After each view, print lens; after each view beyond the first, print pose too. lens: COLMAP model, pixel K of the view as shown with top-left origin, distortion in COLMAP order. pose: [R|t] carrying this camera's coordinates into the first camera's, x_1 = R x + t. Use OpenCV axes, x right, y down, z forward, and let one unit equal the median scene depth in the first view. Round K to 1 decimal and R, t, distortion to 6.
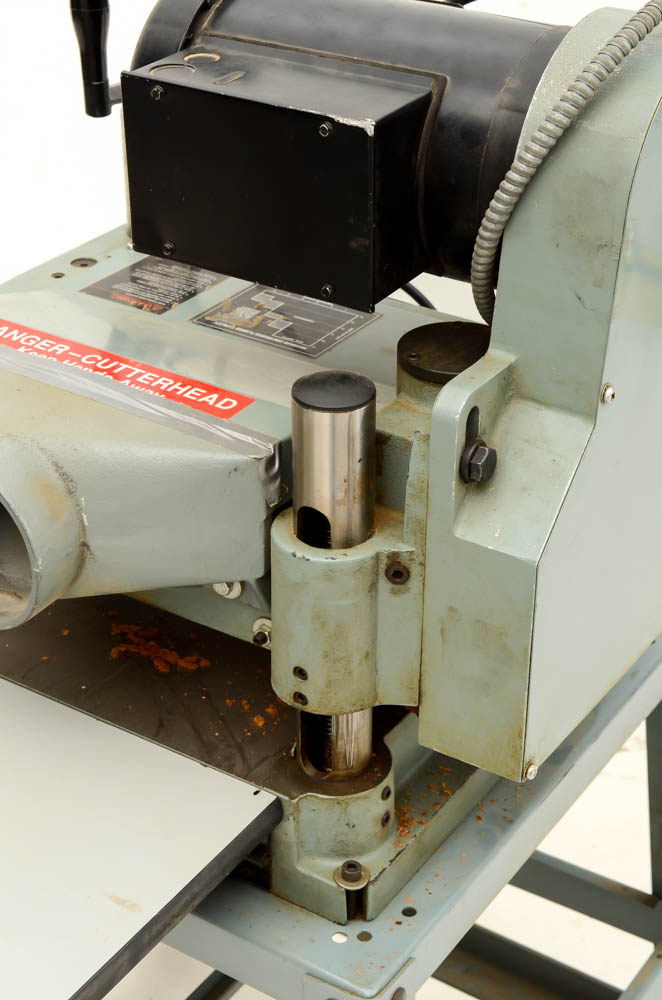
lens RADIAL K [[1751.9, 0, 331.0], [0, 1751.9, 500.0], [0, 0, 1]] dist [0.015268, -0.210772]
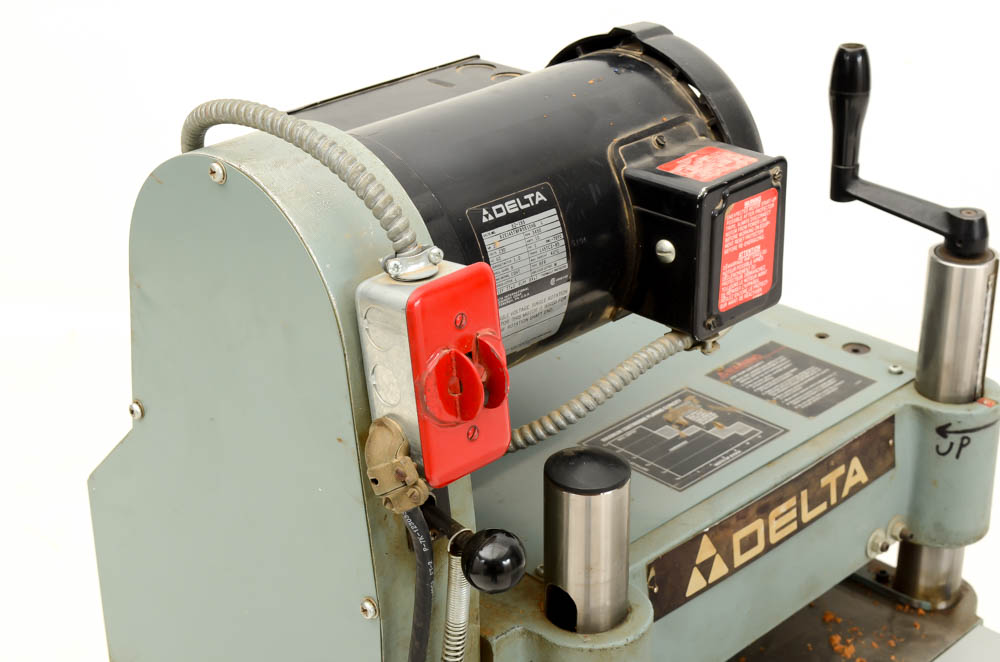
lens RADIAL K [[1751.9, 0, 500.0], [0, 1751.9, 331.0], [0, 0, 1]] dist [0.015268, -0.210772]
pose [[-0.205619, 0.424395, -0.881822, 0.785327], [-0.483744, 0.739218, 0.468560, -0.532471], [0.850713, 0.522921, 0.053301, 0.849857]]
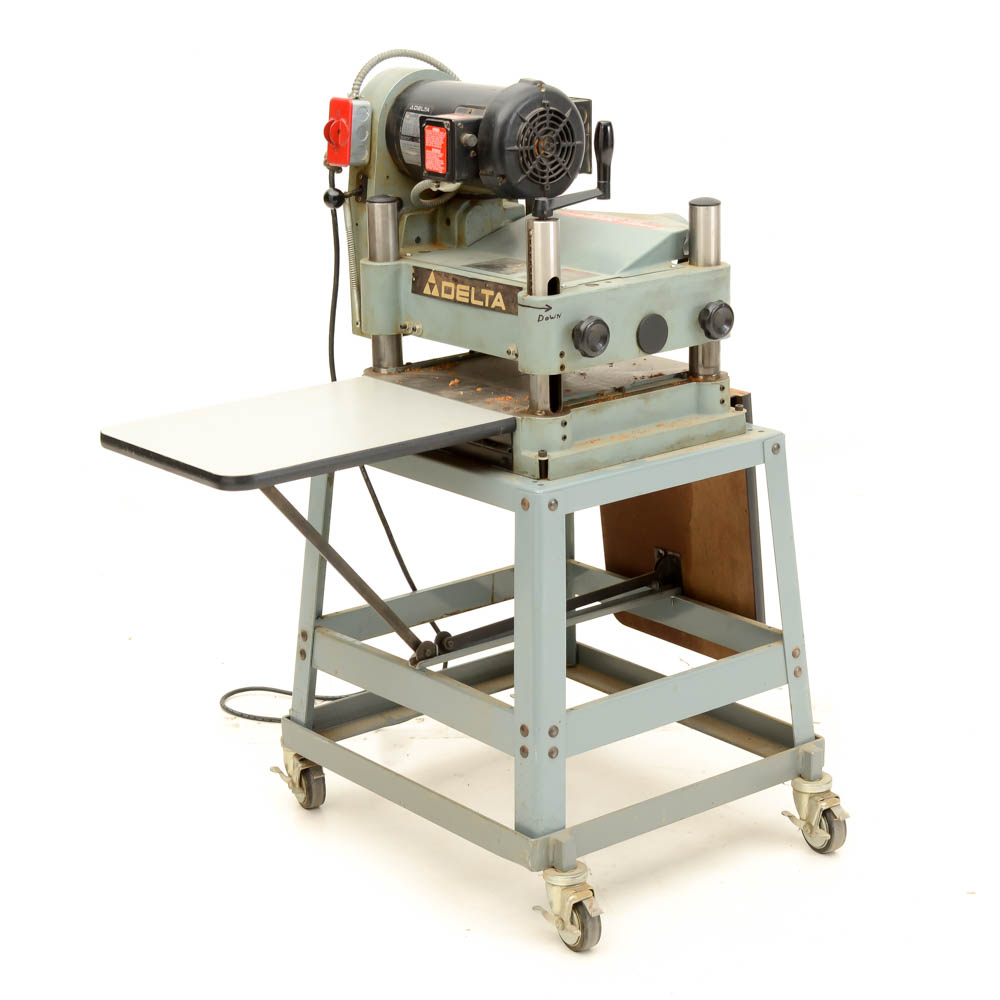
lens RADIAL K [[2194.2, 0, 500.0], [0, 2194.2, 500.0], [0, 0, 1]] dist [-0.039396, -0.200547]
pose [[-0.953512, -0.064992, 0.294264, -0.791794], [0.169494, 0.691721, 0.701992, -1.720285], [-0.249173, 0.719234, -0.648549, 2.875404]]
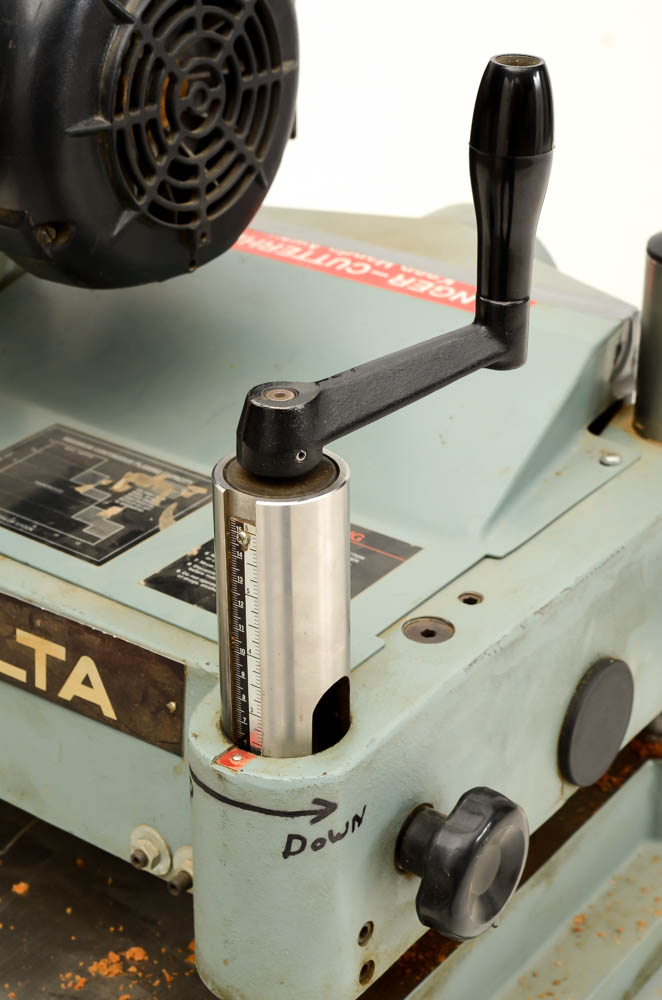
lens RADIAL K [[1950.0, 0, 331.0], [0, 1950.0, 500.0], [0, 0, 1]] dist [0.043720, 0.145932]
pose [[-0.998199, -0.023266, 0.055288, -0.155212], [0.034585, 0.529861, 0.847379, -0.690588], [-0.049010, 0.847765, -0.528102, 1.377473]]
